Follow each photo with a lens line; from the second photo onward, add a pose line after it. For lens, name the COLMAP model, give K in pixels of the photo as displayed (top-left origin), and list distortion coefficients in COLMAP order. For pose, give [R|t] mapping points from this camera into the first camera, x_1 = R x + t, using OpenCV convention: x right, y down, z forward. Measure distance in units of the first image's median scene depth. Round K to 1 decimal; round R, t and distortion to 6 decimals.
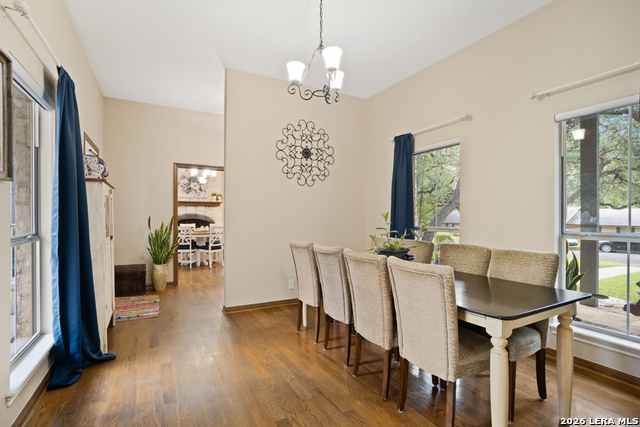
lens RADIAL K [[307.0, 0, 320.2], [0, 307.0, 214.5], [0, 0, 1]] dist [-0.002714, -0.000307]
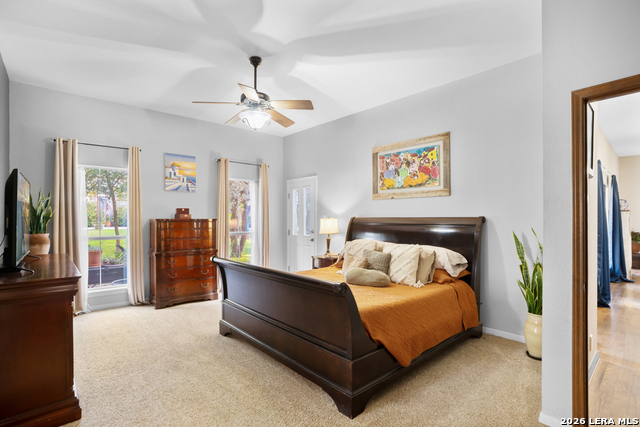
lens RADIAL K [[307.0, 0, 317.8], [0, 307.0, 217.7], [0, 0, 1]] dist [-0.002714, -0.000307]
pose [[0.227207, -0.004045, -0.973838, 1.226188], [-0.003990, 0.999979, -0.005085, -0.030684], [0.973838, 0.005041, 0.227186, -2.173652]]
